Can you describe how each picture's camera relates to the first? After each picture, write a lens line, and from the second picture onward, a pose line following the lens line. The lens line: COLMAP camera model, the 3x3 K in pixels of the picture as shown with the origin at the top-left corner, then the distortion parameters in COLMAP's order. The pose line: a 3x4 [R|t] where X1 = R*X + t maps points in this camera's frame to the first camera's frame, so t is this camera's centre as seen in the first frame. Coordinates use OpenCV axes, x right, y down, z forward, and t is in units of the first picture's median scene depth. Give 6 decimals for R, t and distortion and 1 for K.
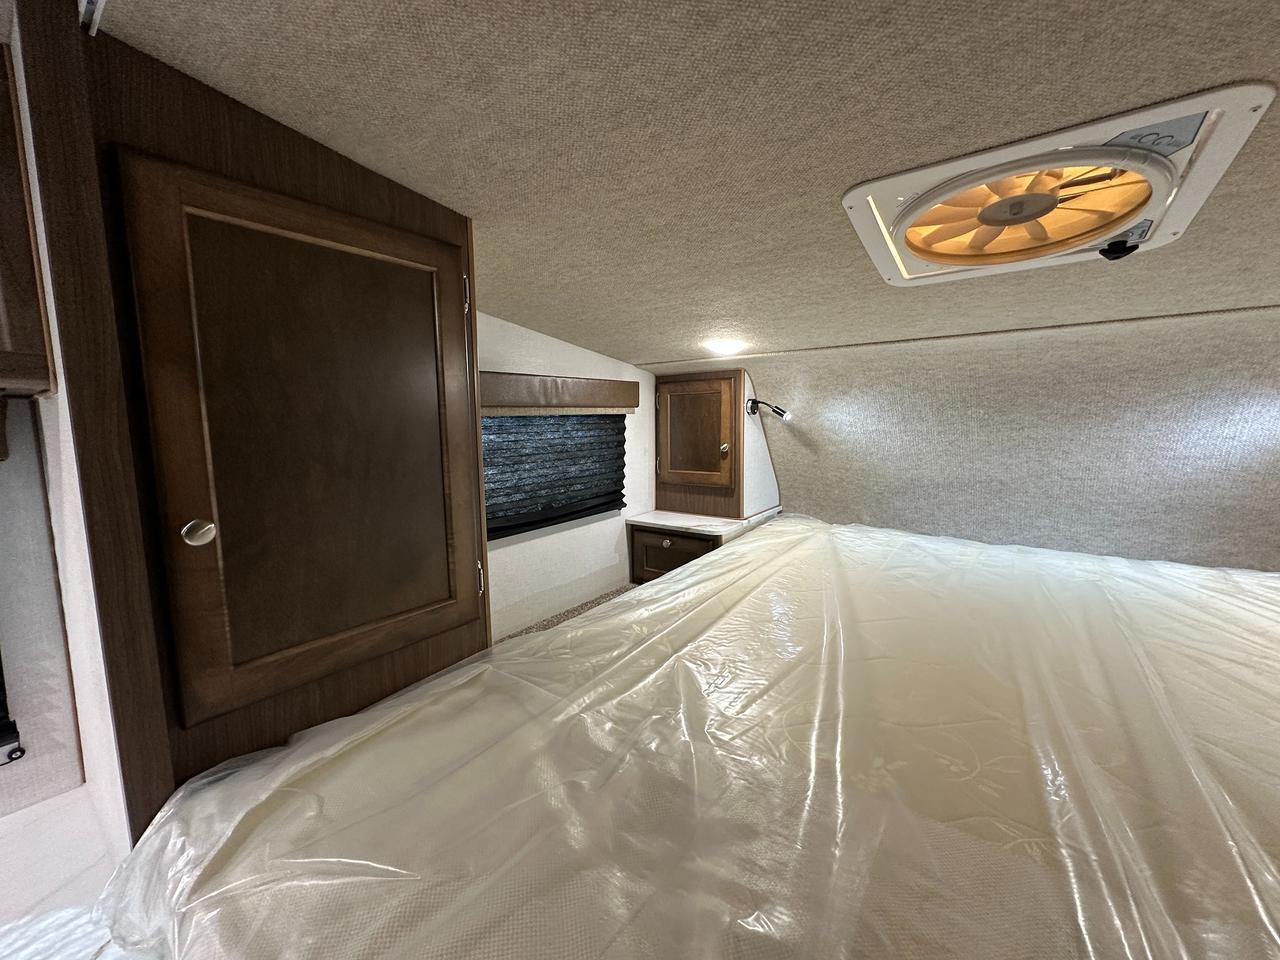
lens RADIAL K [[508.0, 0, 638.3], [0, 508.0, 478.4], [0, 0, 1]] dist [-0.001138, -0.000187]
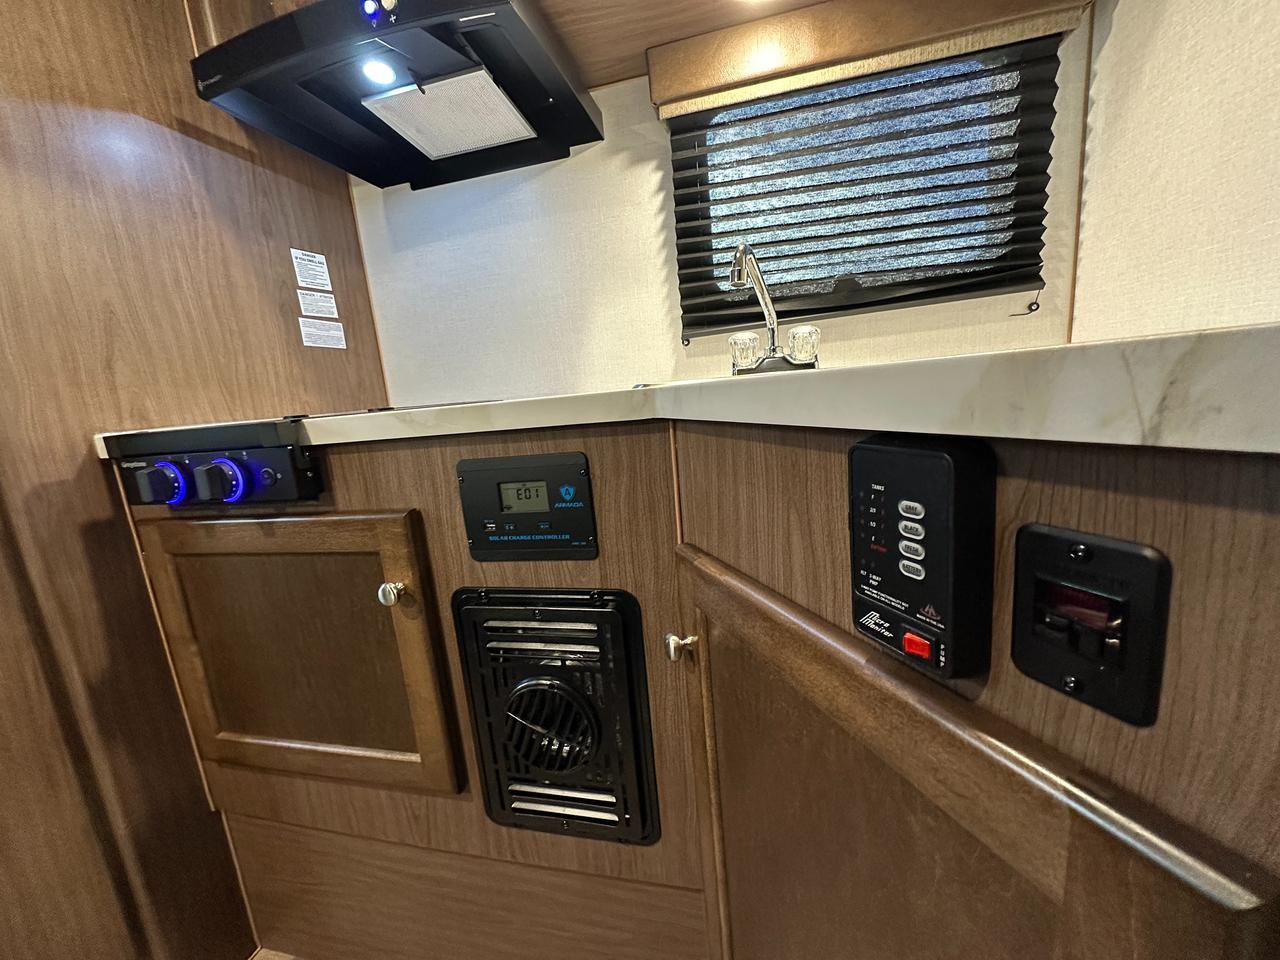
lens RADIAL K [[509.5, 0, 640.8], [0, 509.5, 481.9], [0, 0, 1]] dist [-0.002465, -0.000143]
pose [[0.391171, 0.151884, -0.907699, -0.229525], [-0.022796, 0.987584, 0.155428, 0.440971], [0.920036, -0.040107, 0.389776, -0.207881]]
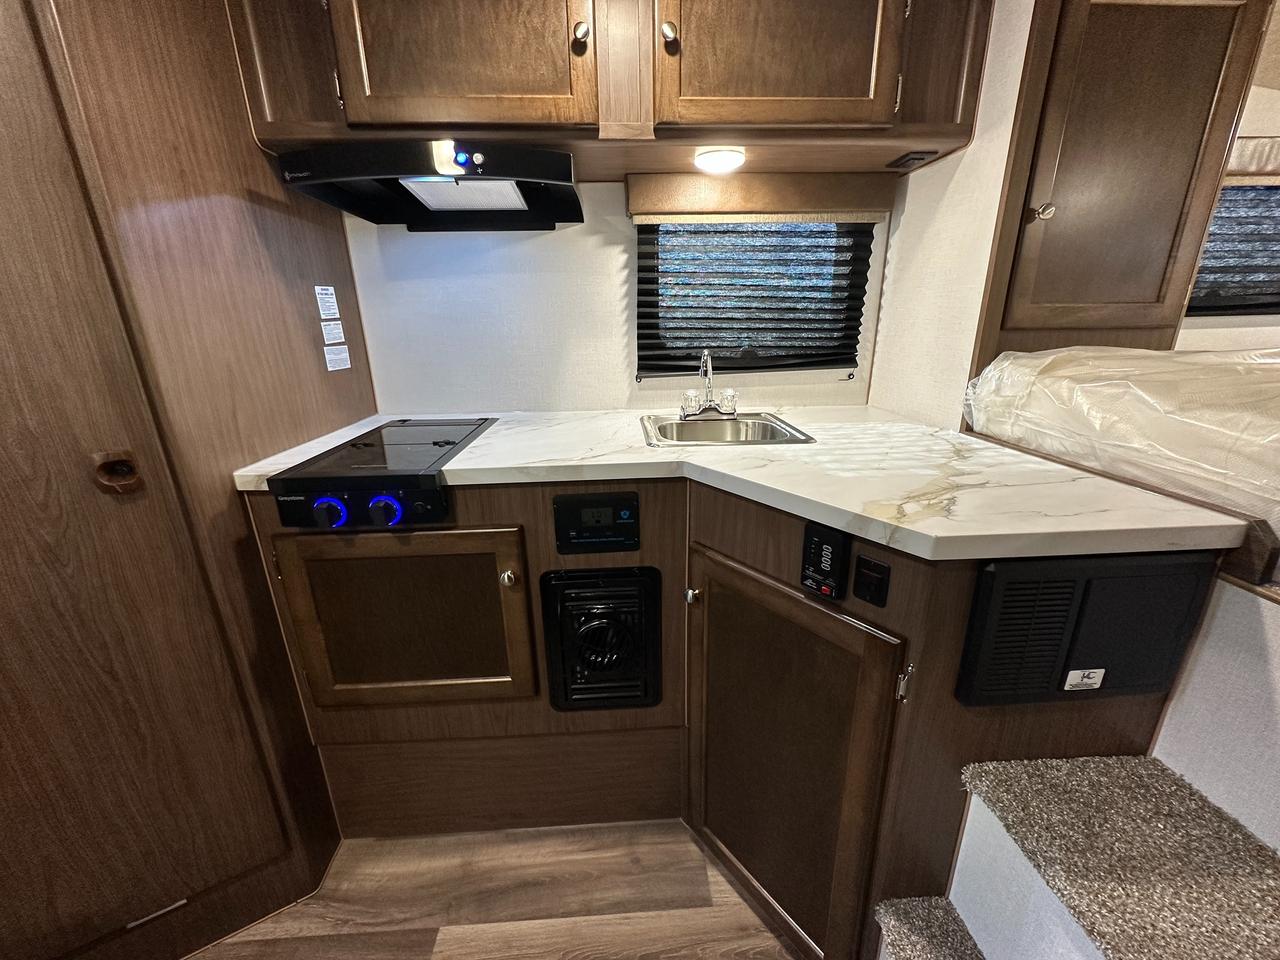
lens RADIAL K [[509.5, 0, 640.8], [0, 509.5, 481.9], [0, 0, 1]] dist [-0.002465, -0.000143]
pose [[0.641222, 0.239801, -0.728923, -0.097380], [-0.080447, 0.965690, 0.246924, 0.286762], [0.763127, -0.099694, 0.638513, -0.550647]]
